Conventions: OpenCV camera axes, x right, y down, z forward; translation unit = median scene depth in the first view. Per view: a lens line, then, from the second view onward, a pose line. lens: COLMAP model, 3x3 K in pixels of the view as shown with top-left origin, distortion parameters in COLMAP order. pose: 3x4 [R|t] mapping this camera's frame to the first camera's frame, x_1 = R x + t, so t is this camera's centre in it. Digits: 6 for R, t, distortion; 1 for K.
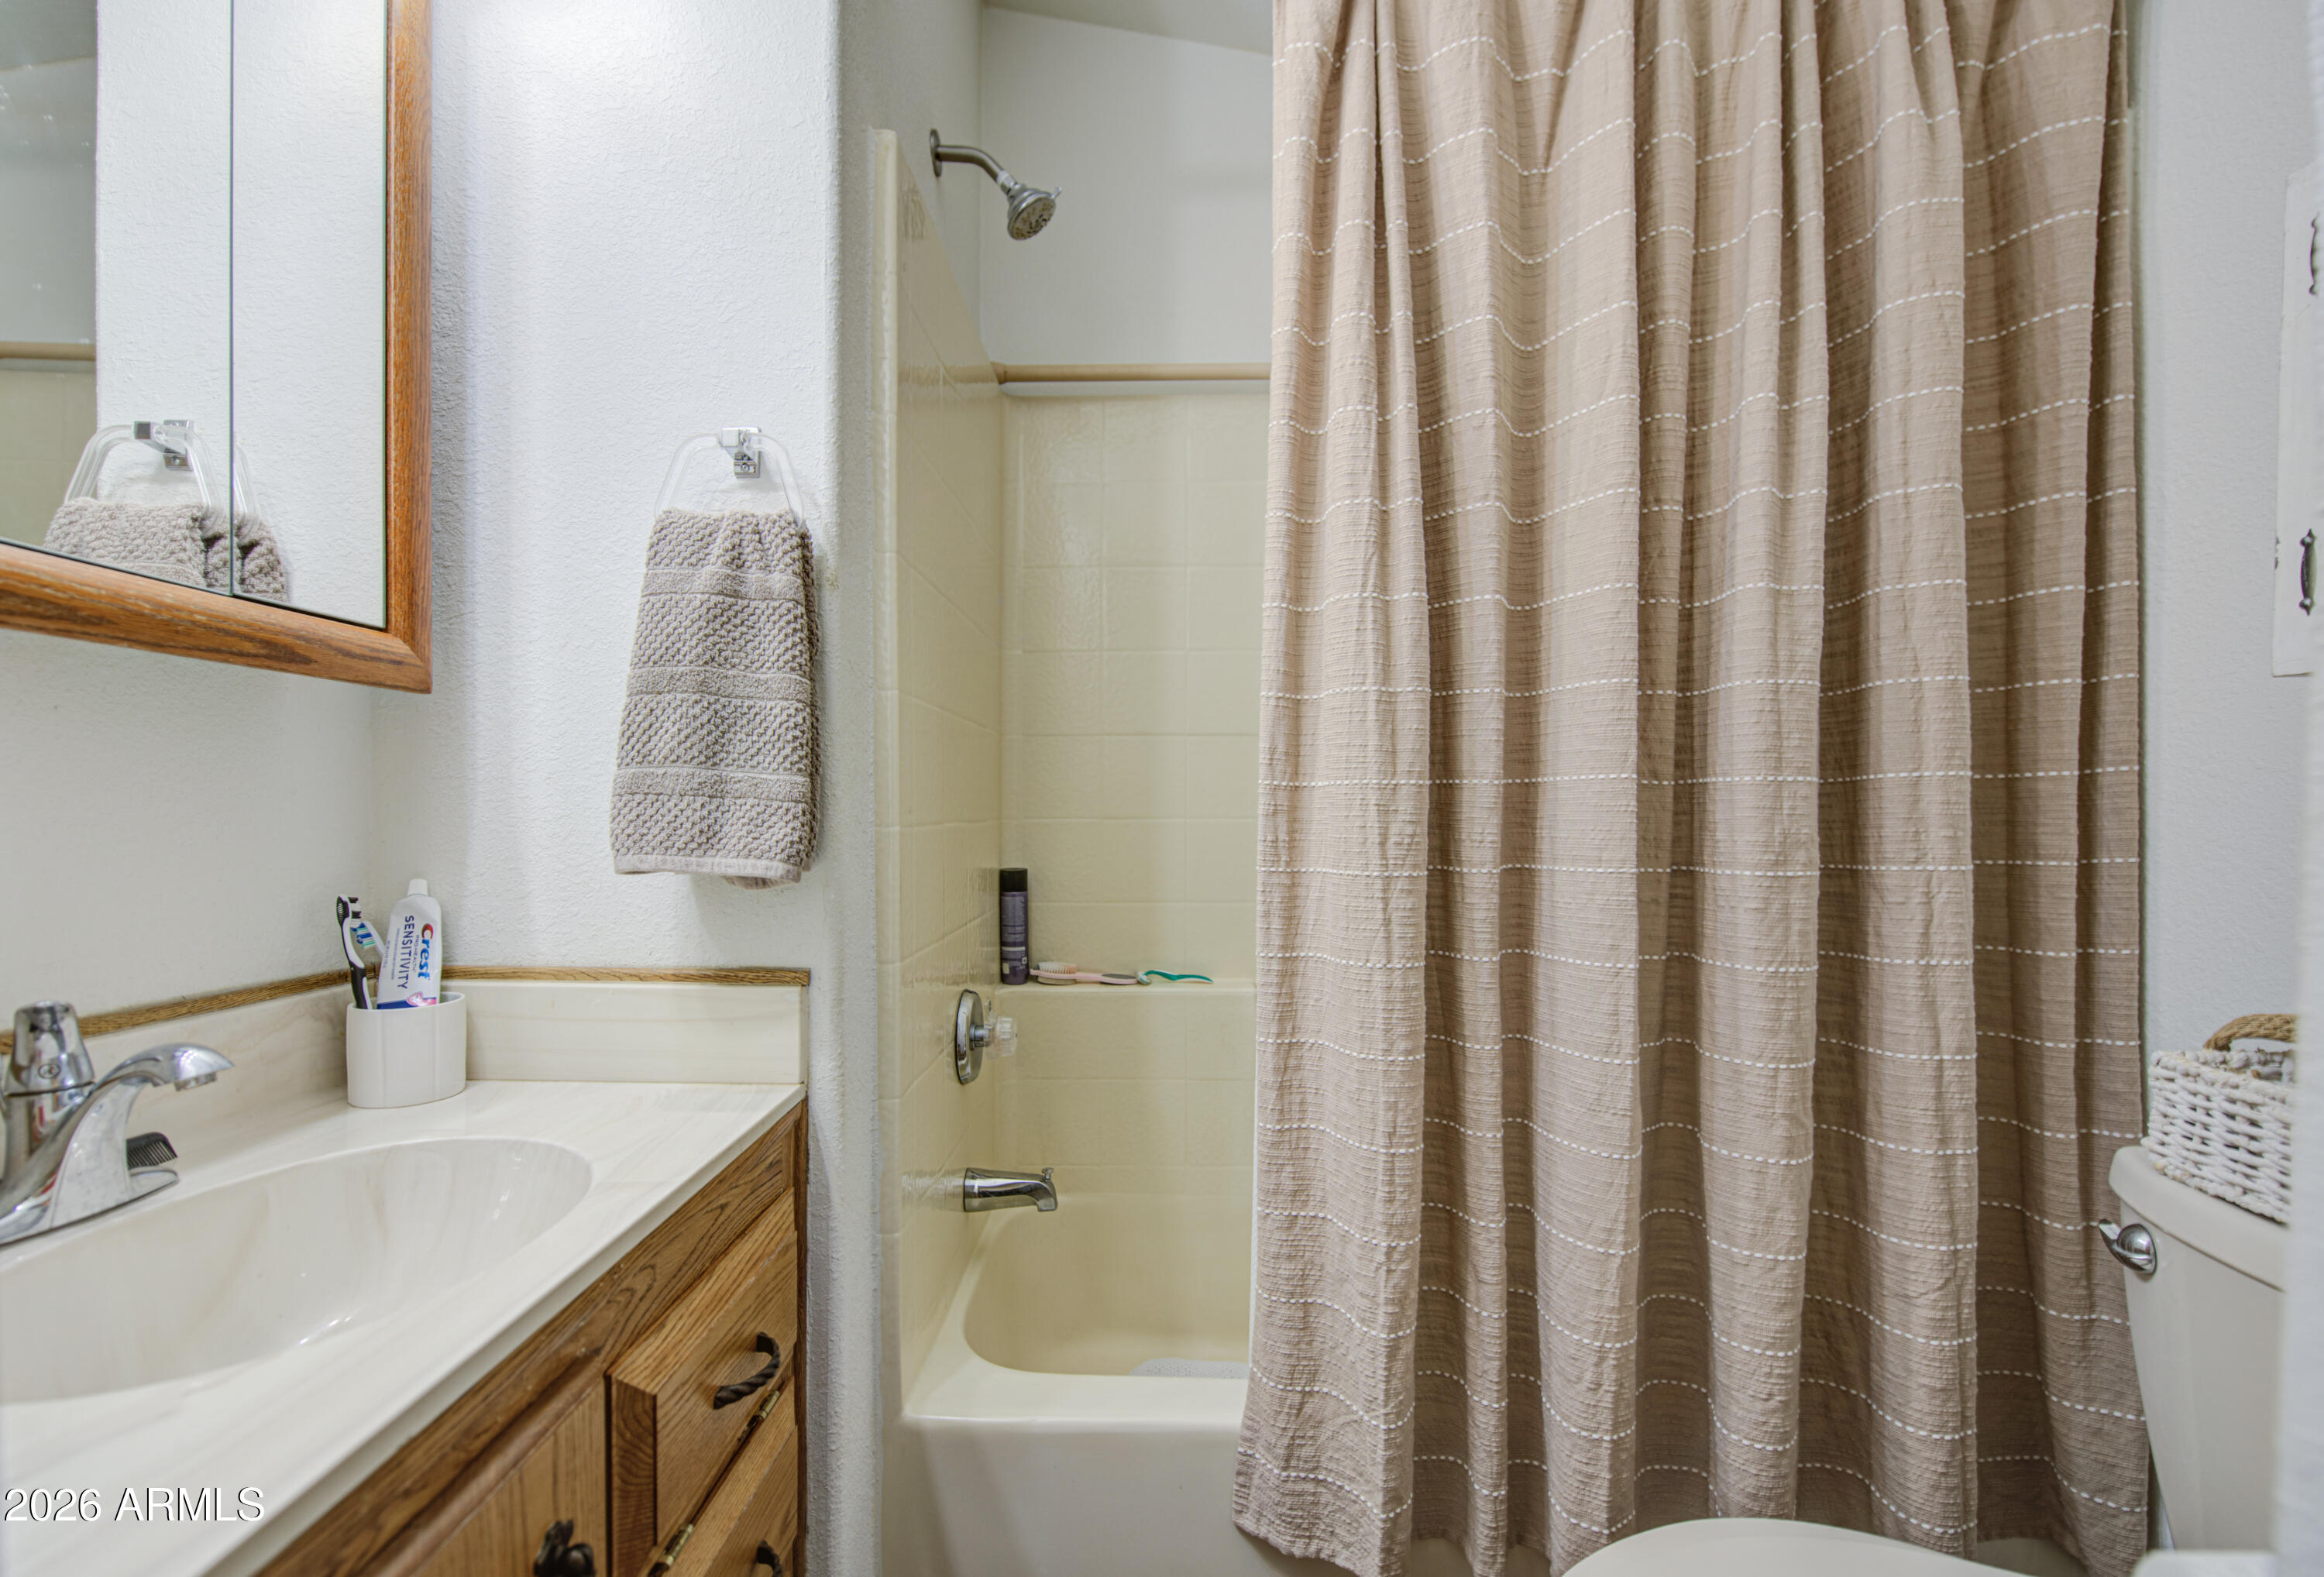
lens RADIAL K [[957.1, 0, 1157.4], [0, 957.1, 819.8], [0, 0, 1]] dist [-0.000882, -0.000286]
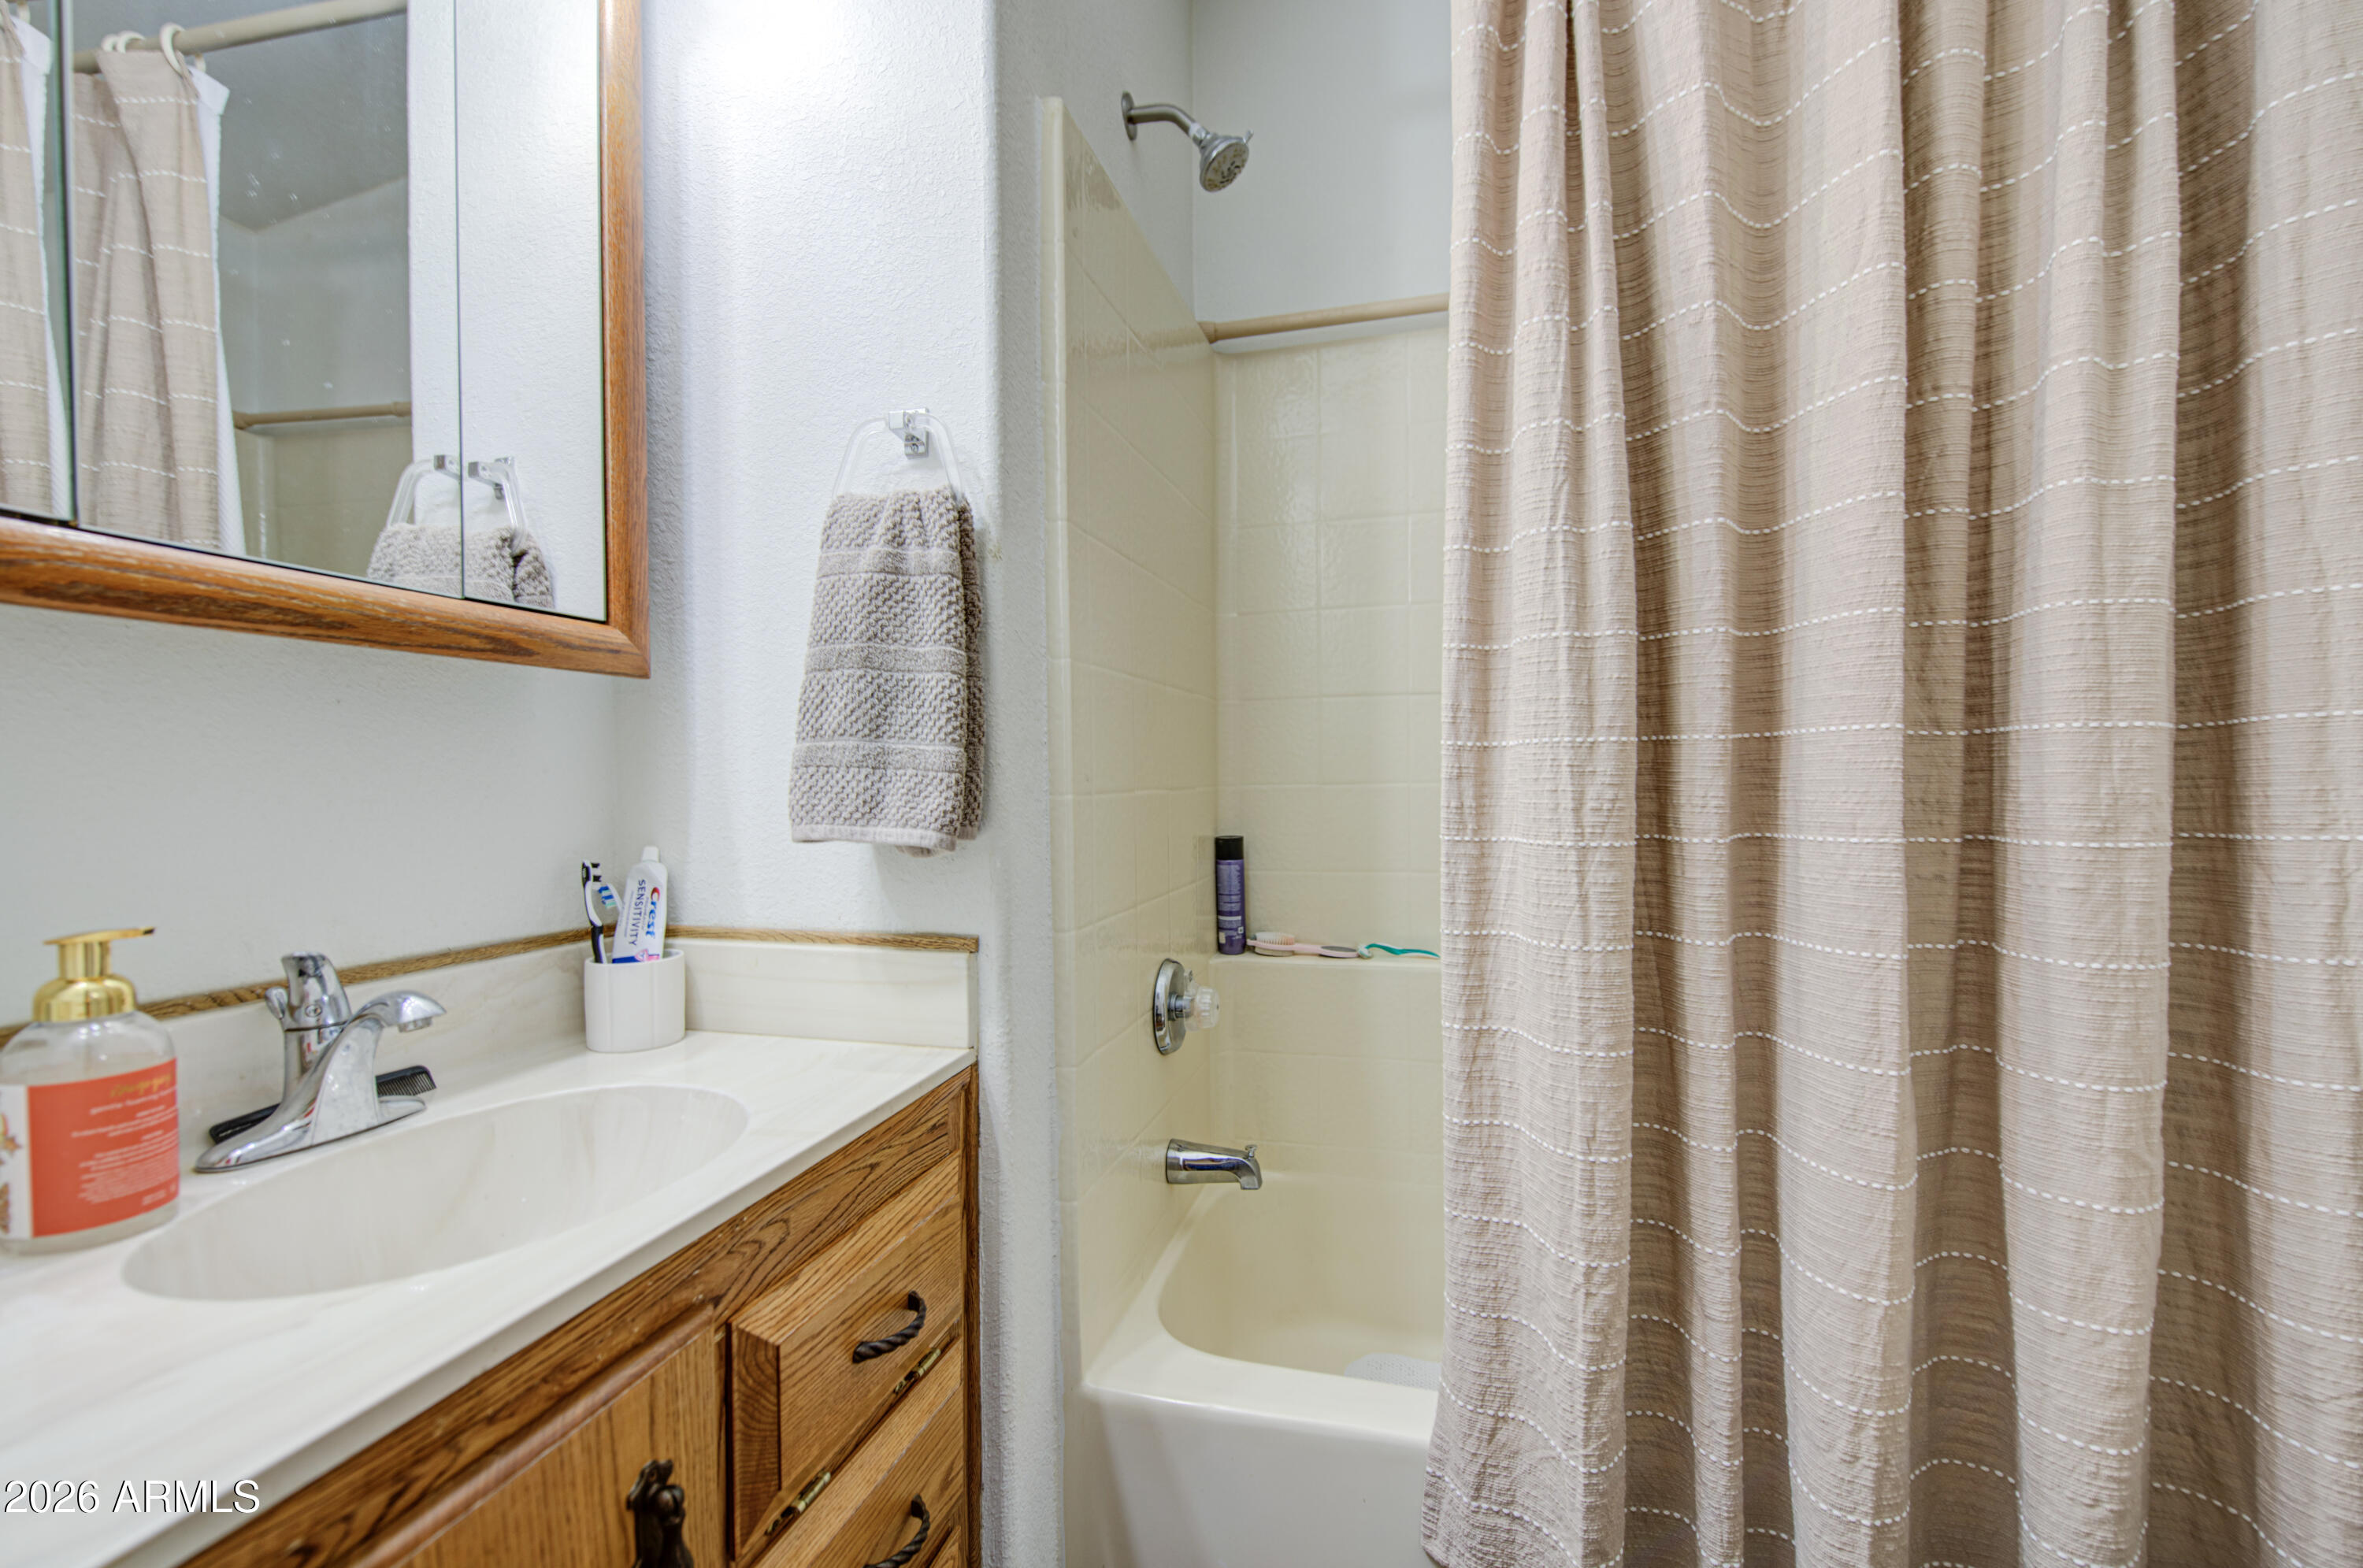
lens RADIAL K [[973.6, 0, 1197.2], [0, 973.6, 789.6], [0, 0, 1]] dist [-0.001406, -0.001086]
pose [[0.973783, -0.010404, -0.227239, 0.098558], [0.011377, 0.999931, 0.002974, -0.000052], [0.227192, -0.005482, 0.973835, 0.047310]]
